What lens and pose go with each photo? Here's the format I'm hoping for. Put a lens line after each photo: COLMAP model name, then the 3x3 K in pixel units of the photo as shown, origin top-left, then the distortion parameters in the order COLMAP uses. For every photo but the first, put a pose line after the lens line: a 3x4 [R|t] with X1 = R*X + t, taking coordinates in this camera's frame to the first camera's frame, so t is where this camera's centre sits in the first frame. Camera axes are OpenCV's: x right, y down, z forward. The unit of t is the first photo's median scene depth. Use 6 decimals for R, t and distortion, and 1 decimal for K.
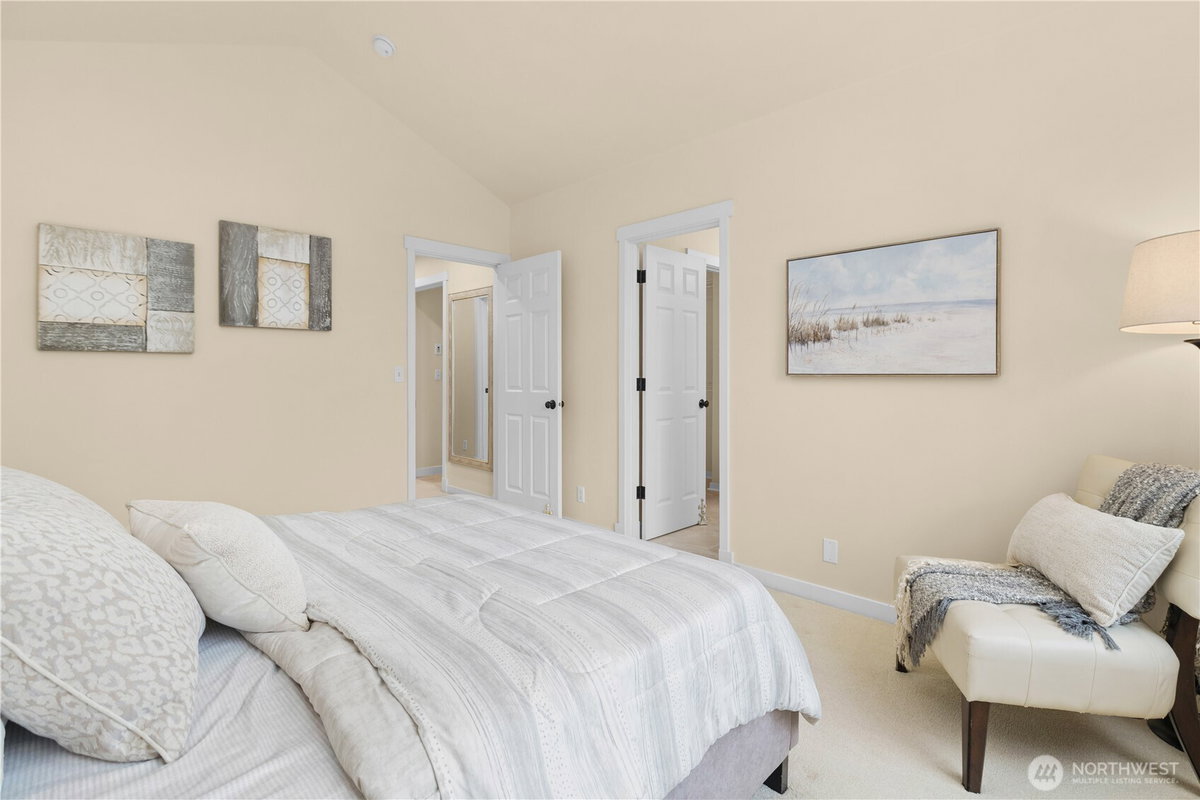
lens RADIAL K [[544.7, 0, 598.6], [0, 544.7, 376.2], [0, 0, 1]] dist [0.001394, -0.000057]
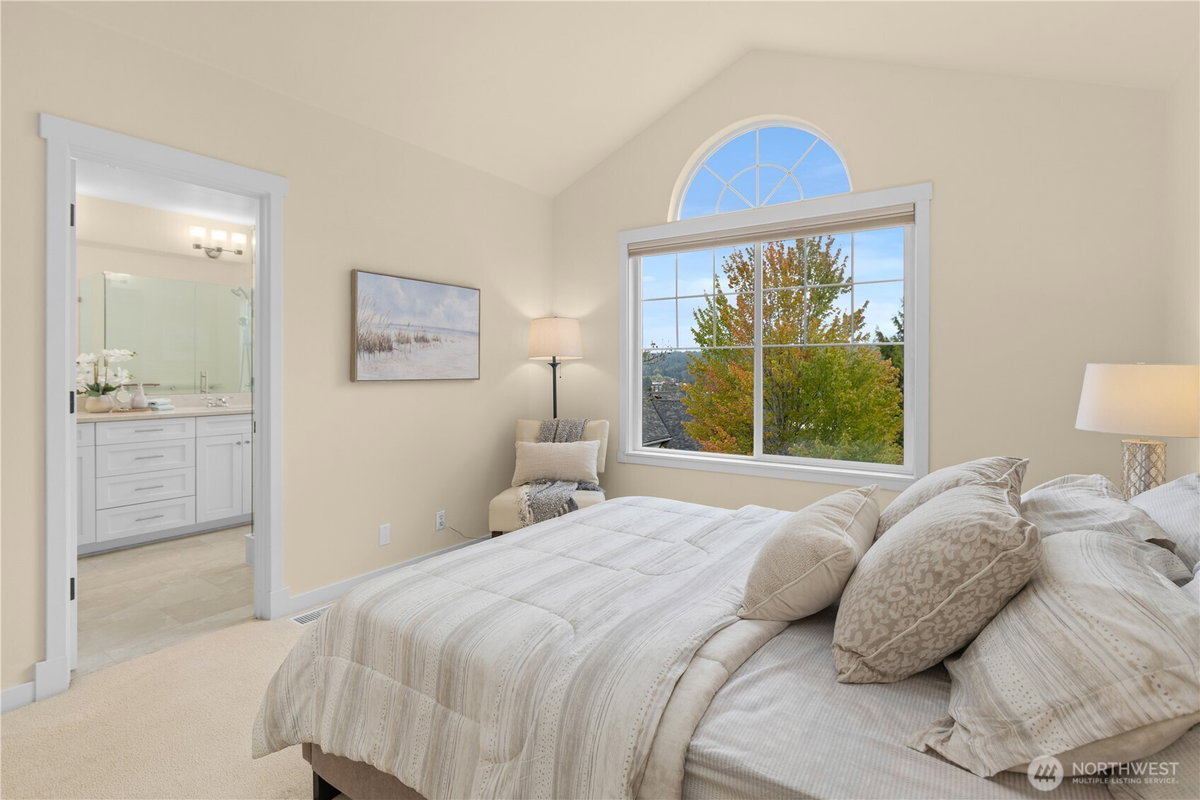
lens RADIAL K [[577.3, 0, 596.6], [0, 577.3, 368.0], [0, 0, 1]] dist [0.000573, 0.000009]
pose [[-0.157505, 0.004437, 0.987508, -0.864871], [0.005581, 0.999978, -0.003603, -0.023224], [-0.987502, 0.004944, -0.157527, 0.783364]]
